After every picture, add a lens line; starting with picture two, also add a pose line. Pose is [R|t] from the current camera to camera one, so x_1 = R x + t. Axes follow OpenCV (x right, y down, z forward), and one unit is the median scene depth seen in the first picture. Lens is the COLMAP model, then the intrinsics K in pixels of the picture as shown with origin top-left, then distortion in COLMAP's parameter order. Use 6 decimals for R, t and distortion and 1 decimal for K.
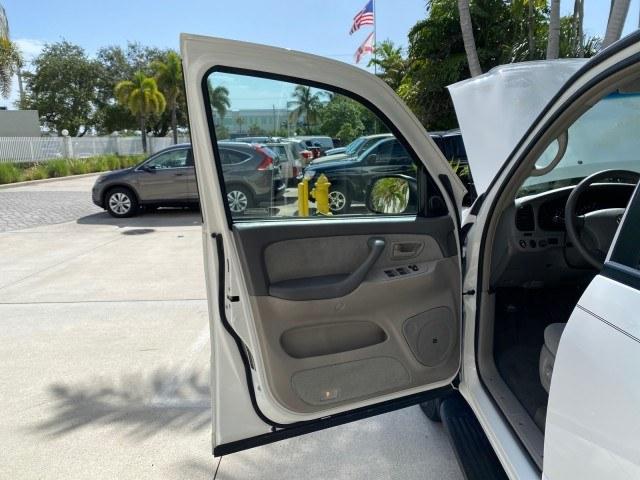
lens RADIAL K [[503.3, 0, 314.1], [0, 503.3, 234.6], [0, 0, 1]] dist [0.020044, -0.013903]
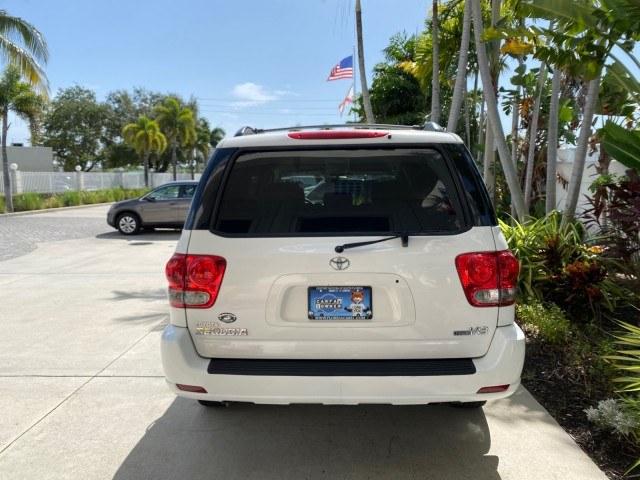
lens RADIAL K [[503.3, 0, 313.4], [0, 503.3, 244.0], [0, 0, 1]] dist [0.020044, -0.013903]
pose [[0.999842, 0.017764, 0.001154, 0.035220], [-0.017678, 0.998441, -0.052951, 0.017306], [-0.002092, 0.052922, 0.998596, -0.110725]]
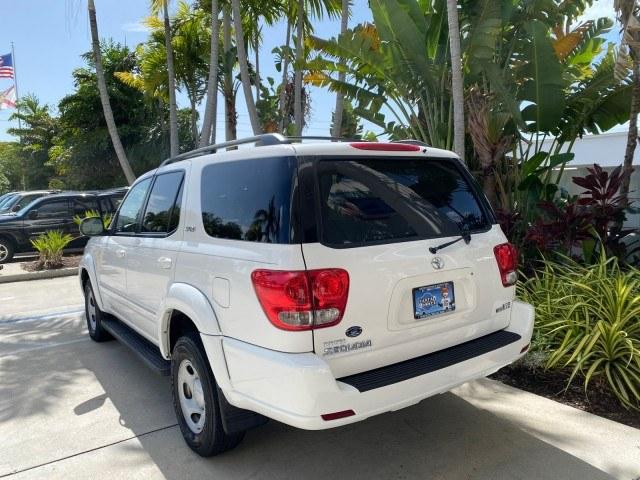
lens RADIAL K [[503.3, 0, 322.5], [0, 503.3, 237.0], [0, 0, 1]] dist [0.020044, -0.013903]
pose [[0.790391, -0.043077, 0.611087, -0.021824], [0.106793, 0.991939, -0.068204, 0.015633], [-0.603223, 0.119168, 0.788620, -0.091600]]
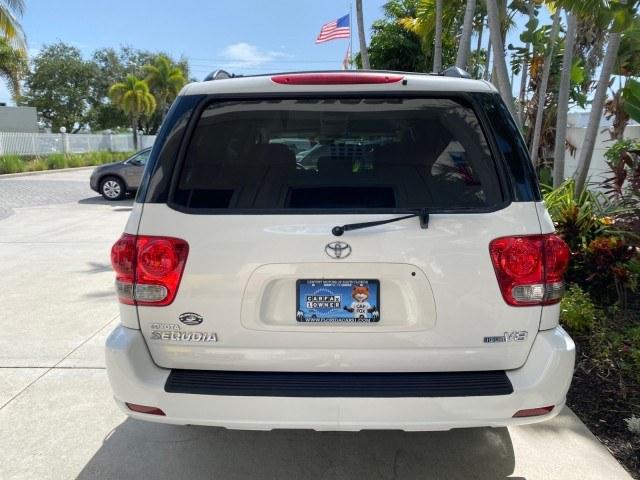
lens RADIAL K [[503.3, 0, 315.7], [0, 503.3, 241.7], [0, 0, 1]] dist [0.020044, -0.013903]
pose [[0.999526, 0.024130, 0.019112, 0.035601], [-0.024330, 0.999651, 0.010308, 0.014891], [-0.018857, -0.010768, 0.999764, -0.093775]]
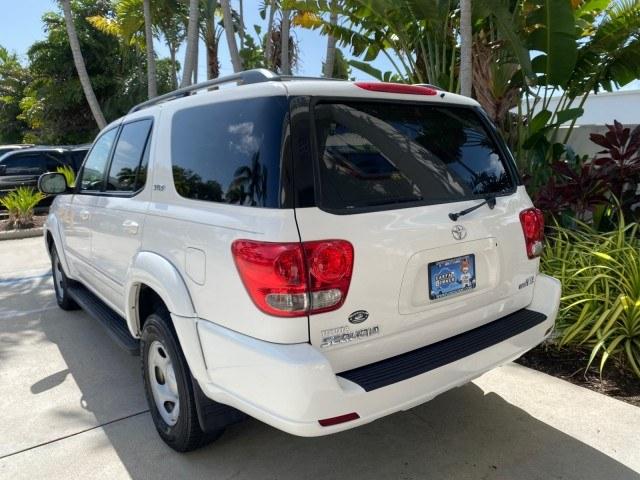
lens RADIAL K [[503.3, 0, 320.5], [0, 503.3, 240.1], [0, 0, 1]] dist [0.020044, -0.013903]
pose [[0.775648, -0.088674, 0.624906, -0.014334], [0.098558, 0.994953, 0.018851, 0.014281], [-0.623424, 0.046968, 0.780472, -0.079692]]
